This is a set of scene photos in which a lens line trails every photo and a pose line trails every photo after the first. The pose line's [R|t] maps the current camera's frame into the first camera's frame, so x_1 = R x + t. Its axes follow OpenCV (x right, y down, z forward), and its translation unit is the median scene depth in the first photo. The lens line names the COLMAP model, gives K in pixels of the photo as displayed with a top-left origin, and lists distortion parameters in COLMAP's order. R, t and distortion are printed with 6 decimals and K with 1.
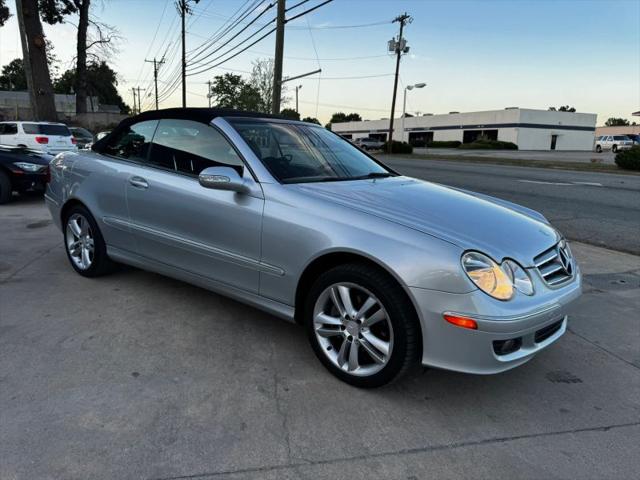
lens RADIAL K [[453.3, 0, 325.0], [0, 453.3, 239.3], [0, 0, 1]] dist [0.057841, -0.077164]
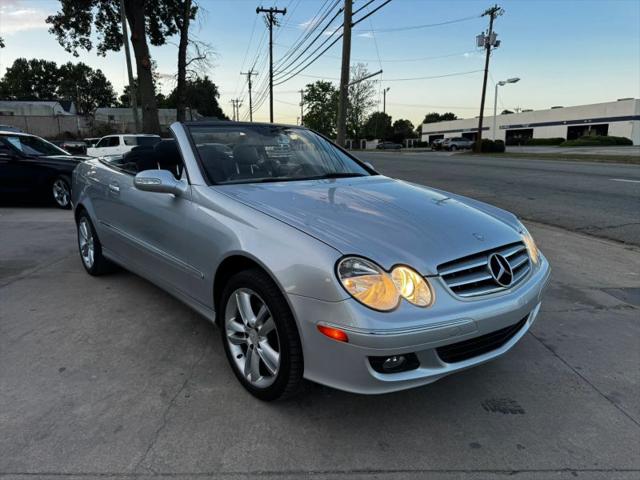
lens RADIAL K [[453.3, 0, 325.0], [0, 453.3, 239.3], [0, 0, 1]] dist [0.057841, -0.077164]
pose [[0.979482, 0.008221, -0.201366, 0.024775], [-0.009863, 0.999926, -0.007150, -0.000066], [0.201292, 0.008990, 0.979490, 0.006063]]
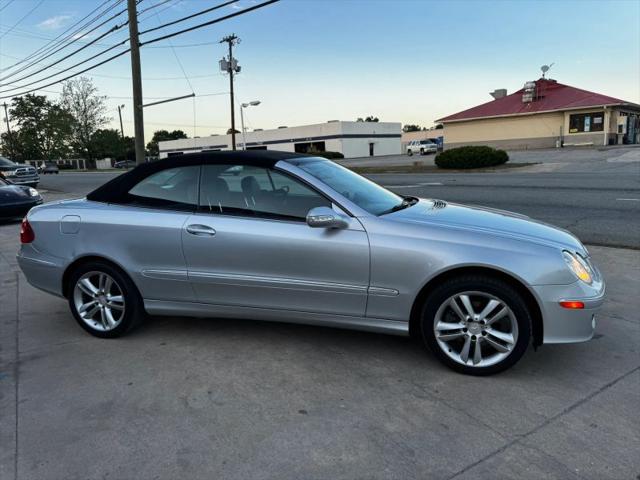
lens RADIAL K [[450.6, 0, 315.5], [0, 450.6, 238.0], [0, 0, 1]] dist [0.057559, -0.067709]
pose [[0.936309, -0.126415, 0.327636, -0.043751], [0.136966, 0.990533, -0.009231, -0.005594], [-0.323367, 0.053518, 0.944759, -0.000951]]
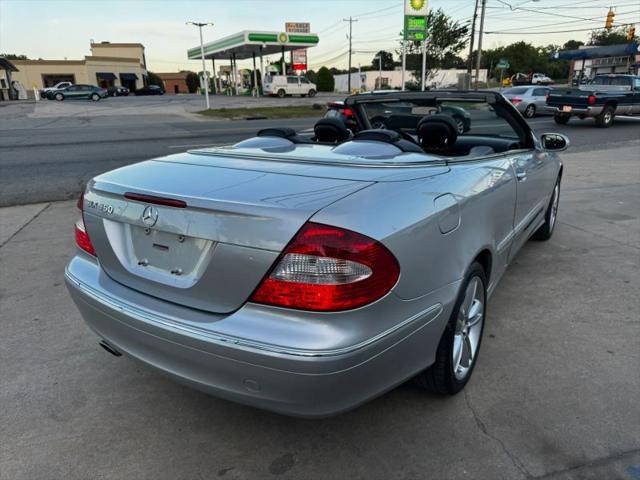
lens RADIAL K [[454.4, 0, 321.2], [0, 454.4, 241.0], [0, 0, 1]] dist [0.047404, -0.064293]
pose [[-0.070325, -0.330756, 0.941093, -0.105961], [0.219982, 0.915059, 0.338045, -0.032861], [-0.972966, 0.230797, 0.008409, 0.121385]]
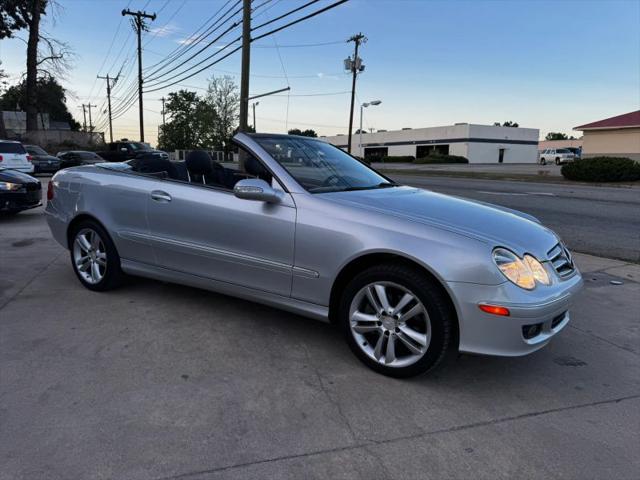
lens RADIAL K [[450.1, 0, 322.1], [0, 450.1, 241.8], [0, 0, 1]] dist [0.071610, -0.090261]
pose [[0.995880, -0.026220, 0.086806, -0.011836], [0.028556, 0.999260, -0.025773, 0.001434], [-0.086066, 0.028146, 0.995892, -0.004669]]
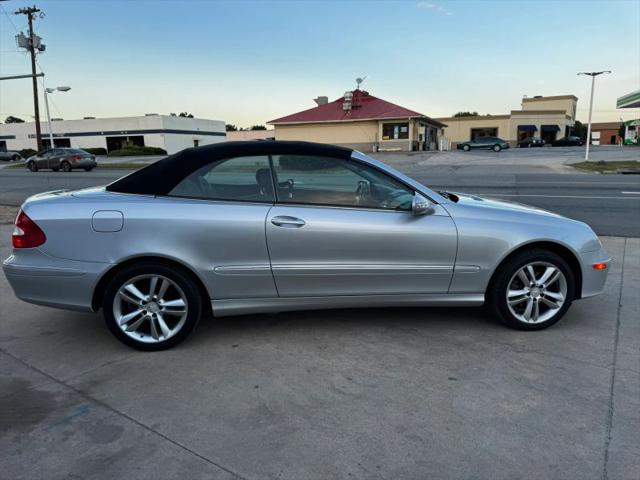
lens RADIAL K [[453.3, 0, 325.0], [0, 453.3, 239.3], [0, 0, 1]] dist [0.057841, -0.077164]
pose [[0.717872, -0.167959, 0.675610, -0.088452], [0.174306, 0.982914, 0.059146, -0.011434], [-0.674000, 0.075304, 0.734883, 0.021921]]
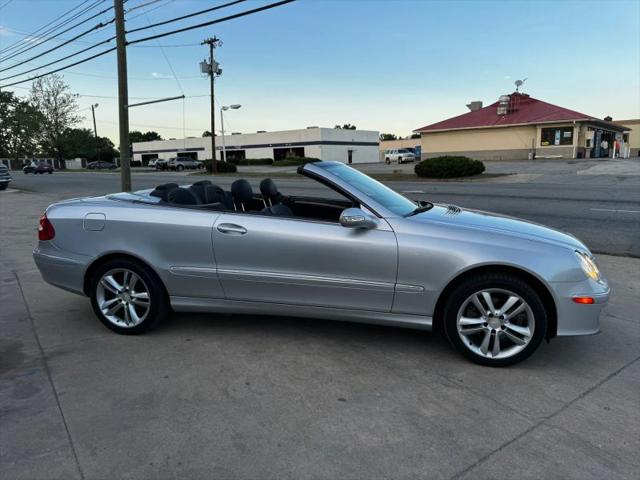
lens RADIAL K [[450.1, 0, 322.1], [0, 450.1, 241.8], [0, 0, 1]] dist [0.071610, -0.090261]
pose [[0.913076, -0.112259, 0.392034, -0.054778], [0.124190, 0.992245, -0.005118, -0.005661], [-0.388419, 0.053360, 0.919937, -0.001250]]
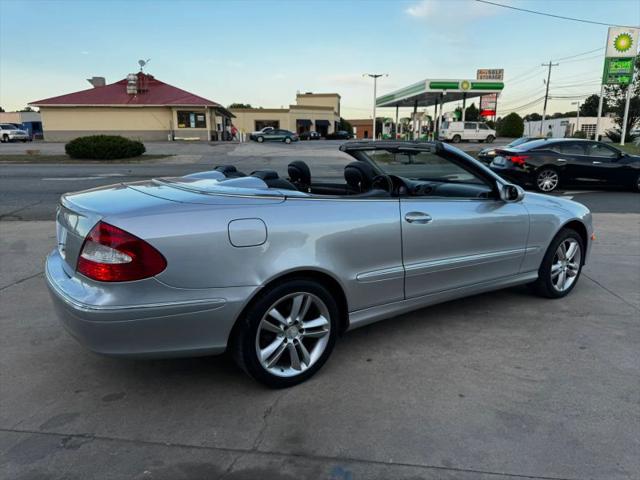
lens RADIAL K [[454.4, 0, 321.2], [0, 454.4, 241.0], [0, 0, 1]] dist [0.047404, -0.064293]
pose [[0.323048, -0.230541, 0.917873, -0.115027], [0.201061, 0.964453, 0.171476, -0.023946], [-0.924778, 0.129154, 0.357917, 0.076382]]
